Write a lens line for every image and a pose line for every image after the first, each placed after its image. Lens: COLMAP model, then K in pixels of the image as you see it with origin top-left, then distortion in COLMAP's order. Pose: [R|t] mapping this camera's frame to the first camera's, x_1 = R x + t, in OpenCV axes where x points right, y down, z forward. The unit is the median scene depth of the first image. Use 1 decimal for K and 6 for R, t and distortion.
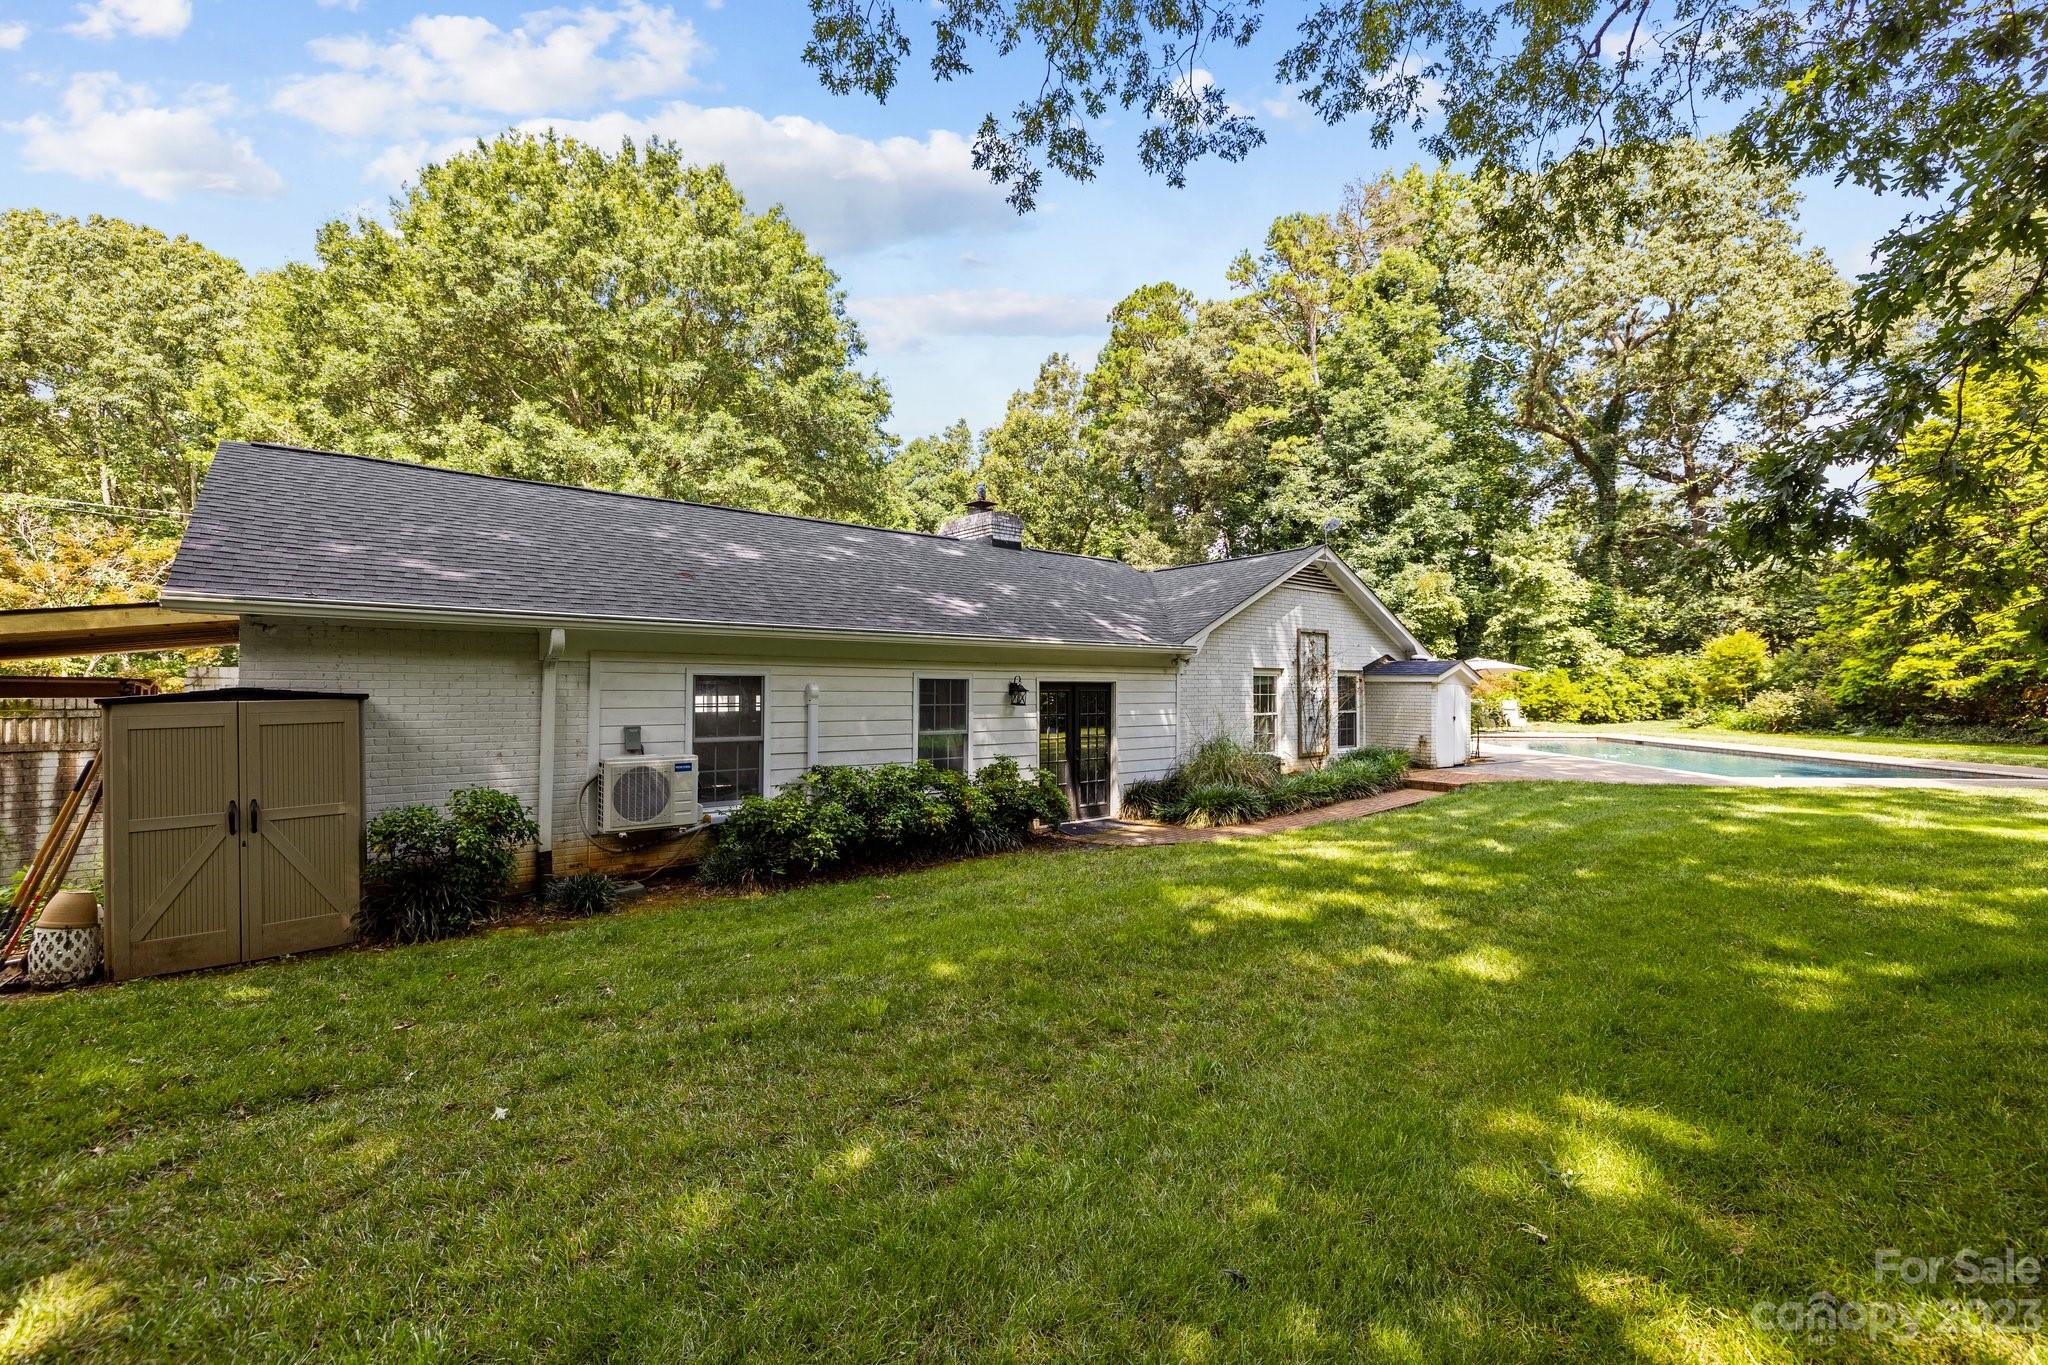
lens RADIAL K [[882.4, 0, 1023.8], [0, 882.4, 684.5], [0, 0, 1]] dist [-0.000609, -0.000195]
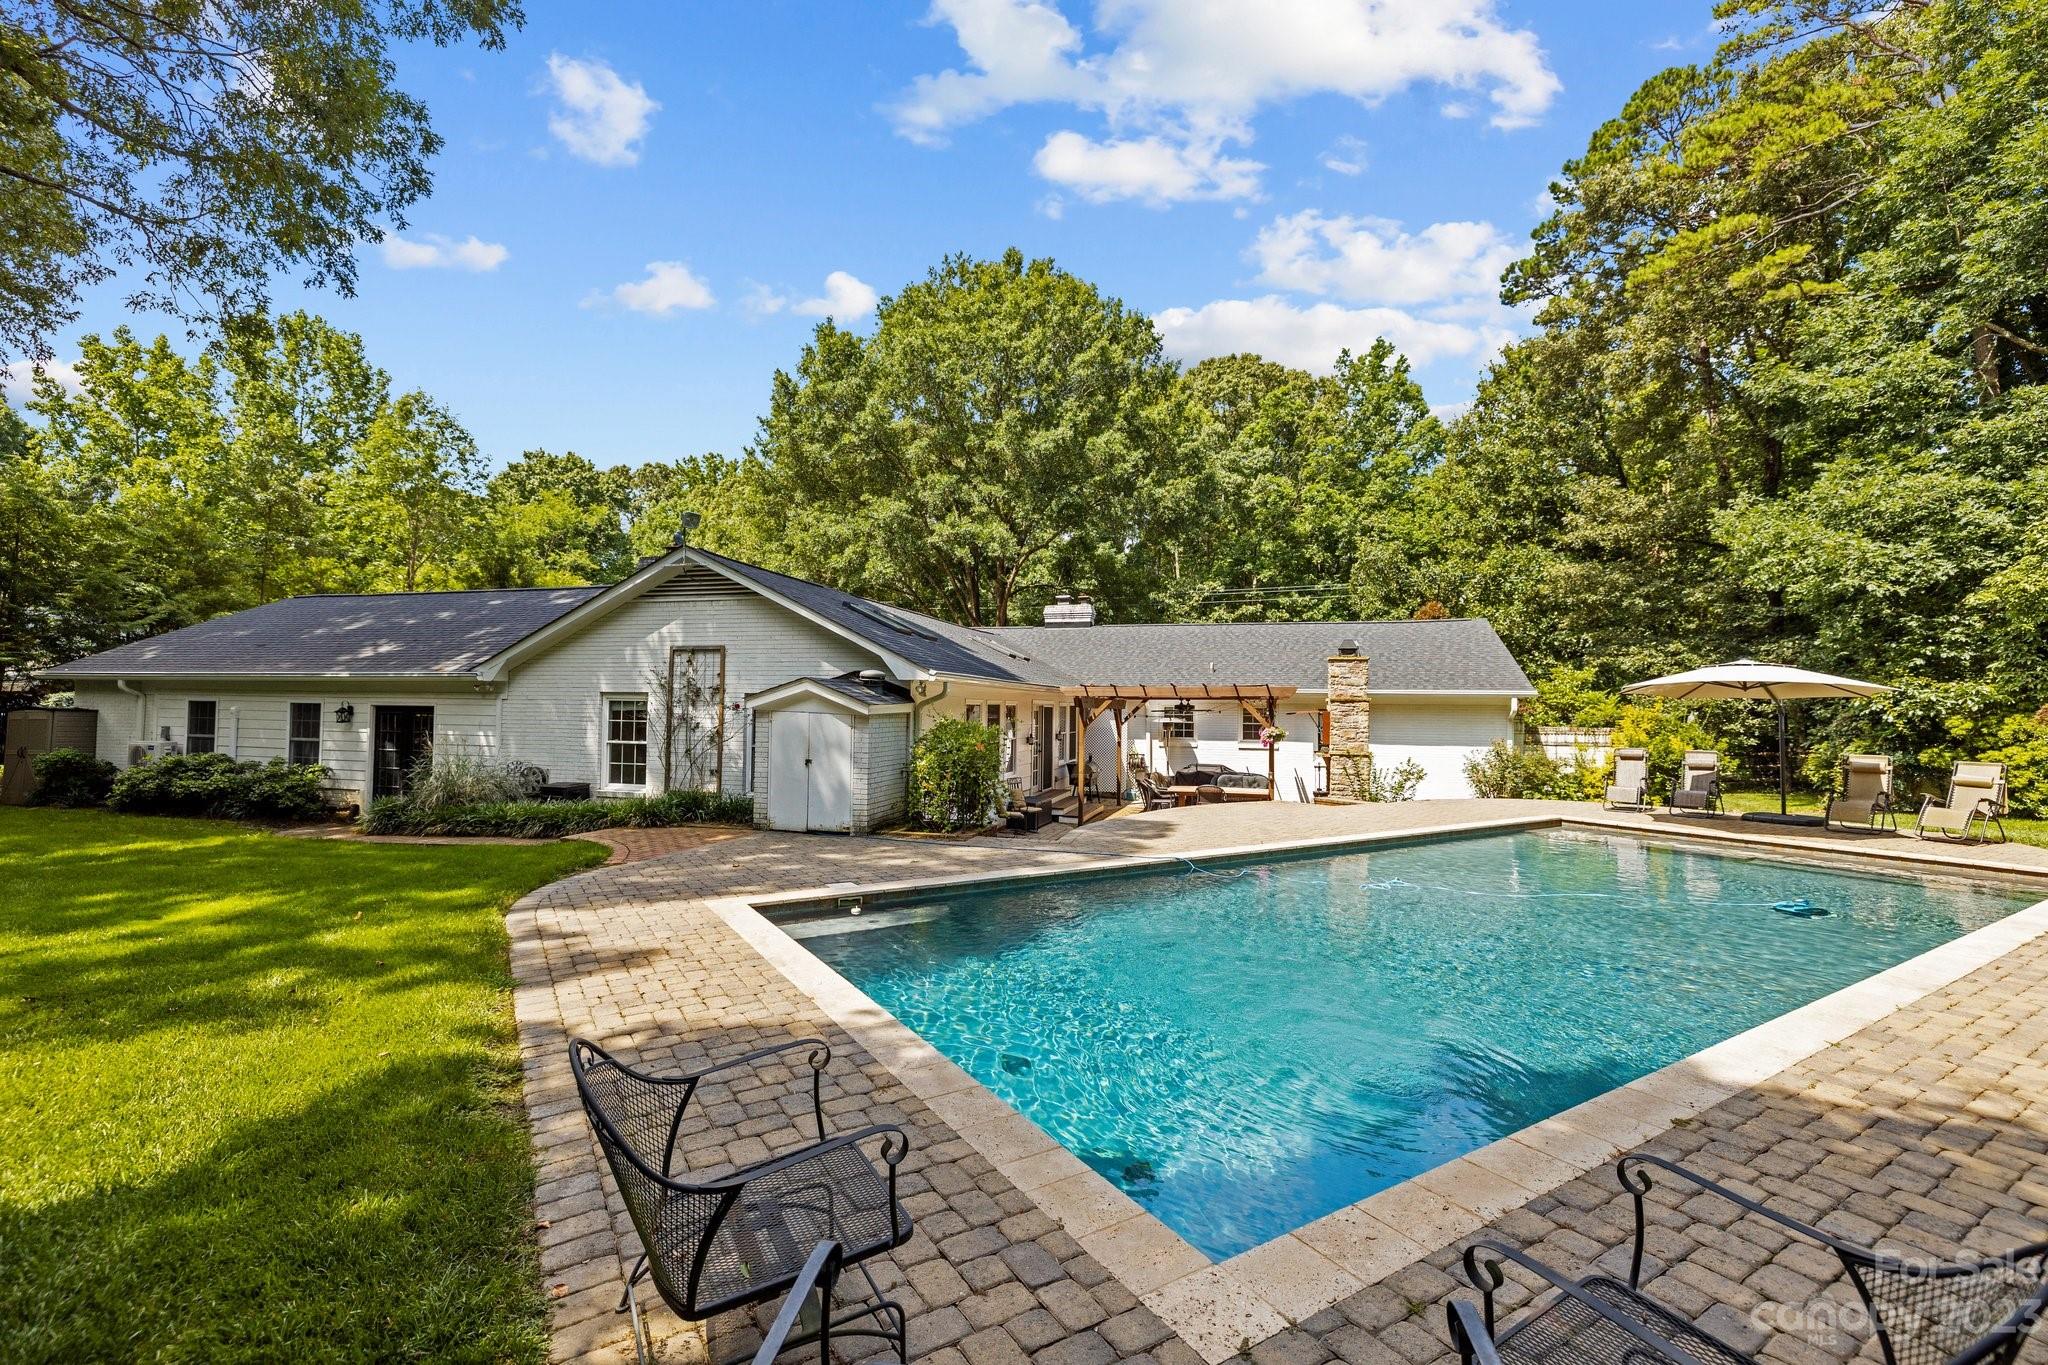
lens RADIAL K [[882.4, 0, 1021.4], [0, 882.4, 684.2], [0, 0, 1]] dist [-0.000609, -0.000195]
pose [[0.540309, -0.009304, -0.841415, 1.468337], [-0.005743, 0.999875, -0.014744, -0.018726], [0.841447, 0.012799, 0.540188, 0.998047]]
